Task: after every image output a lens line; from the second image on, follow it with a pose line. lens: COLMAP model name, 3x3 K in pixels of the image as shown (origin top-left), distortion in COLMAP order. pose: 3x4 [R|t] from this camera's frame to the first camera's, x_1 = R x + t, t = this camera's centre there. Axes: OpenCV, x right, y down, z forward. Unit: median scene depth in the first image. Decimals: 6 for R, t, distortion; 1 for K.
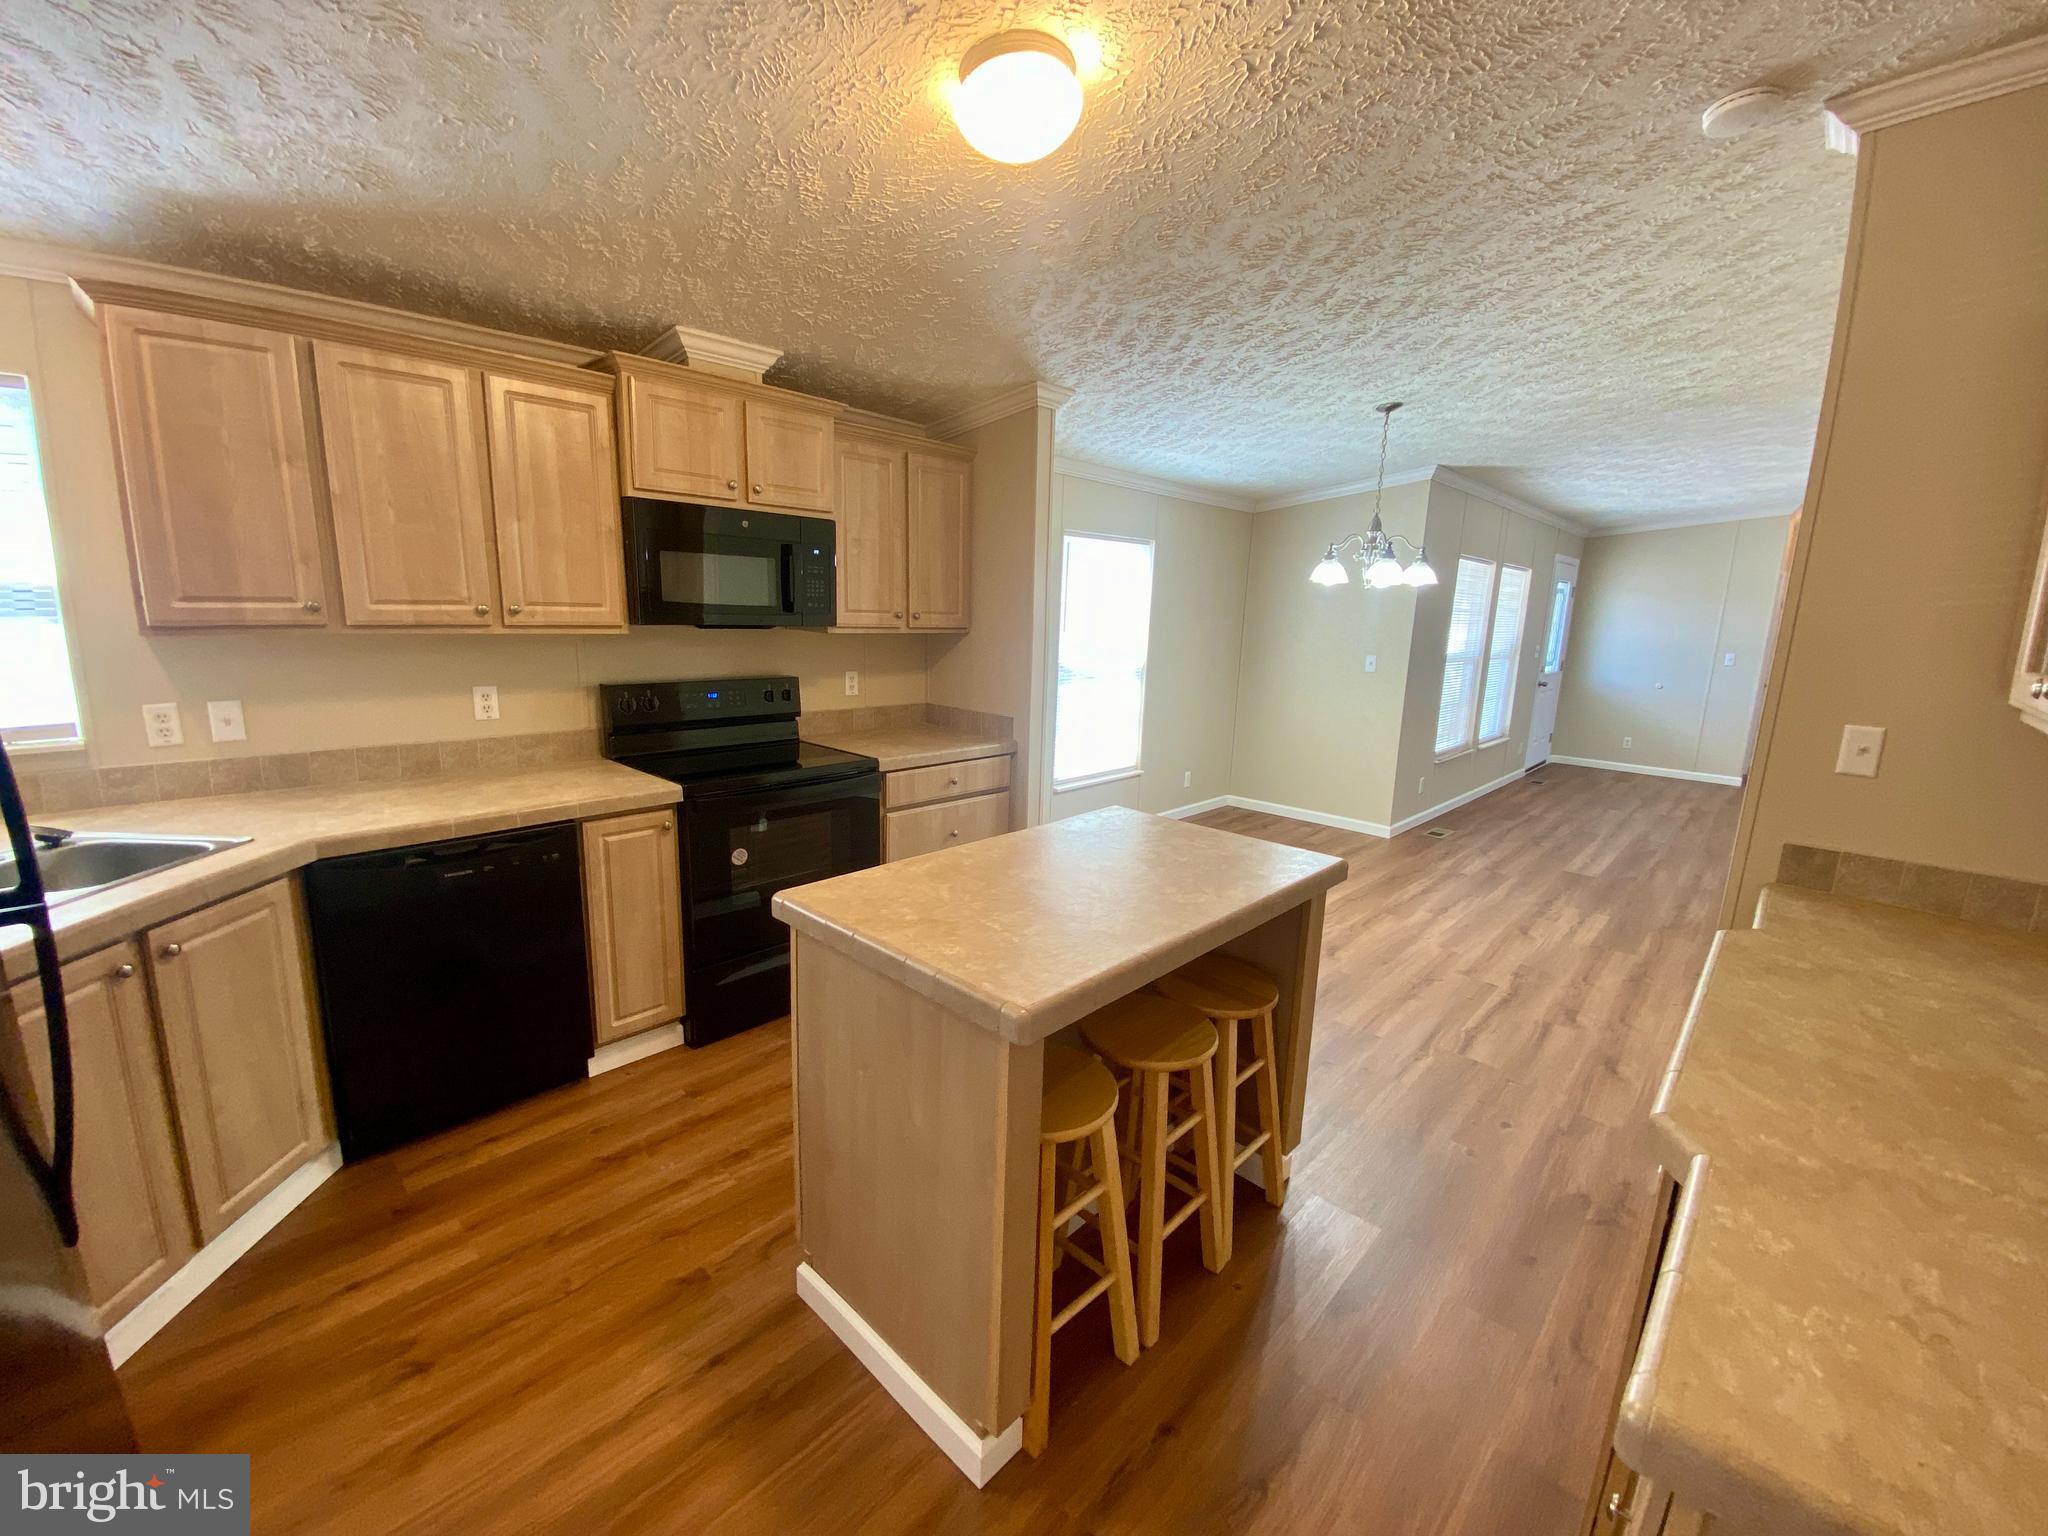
lens RADIAL K [[822.2, 0, 1015.0], [0, 822.2, 764.7], [0, 0, 1]] dist [0.025141, -0.020467]
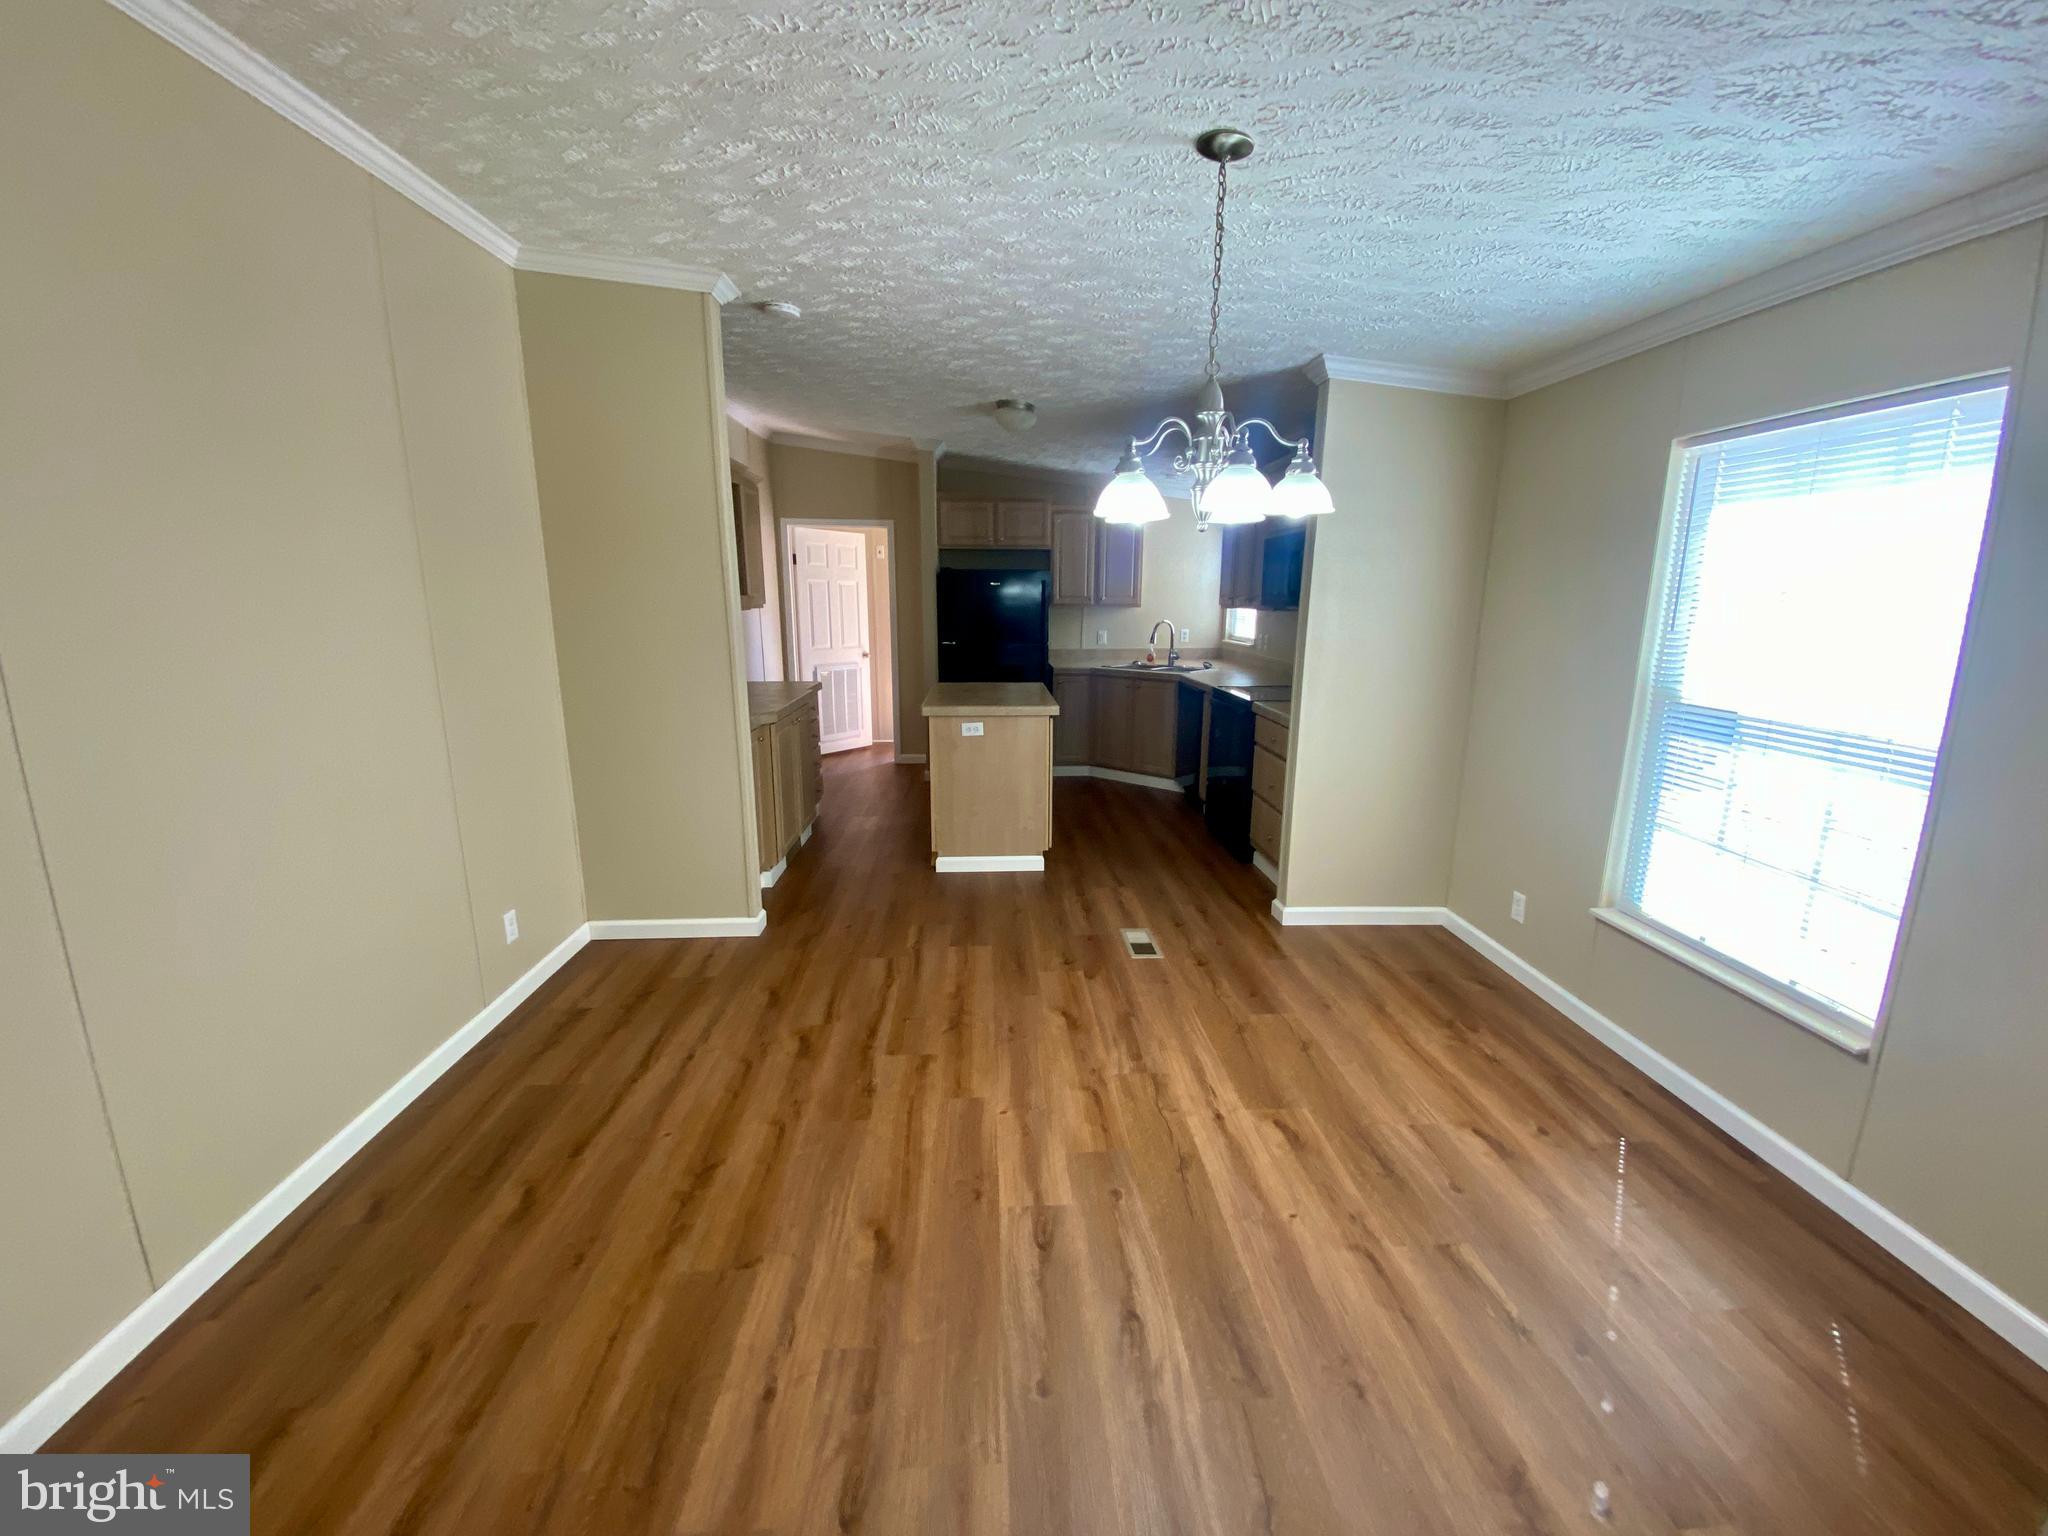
lens RADIAL K [[822.2, 0, 1015.0], [0, 822.2, 764.7], [0, 0, 1]] dist [0.025141, -0.020467]
pose [[-0.690125, 0.111533, -0.715044, 0.989467], [-0.172065, 0.934431, 0.311821, -0.237676], [0.702938, 0.338230, -0.625683, 1.431220]]
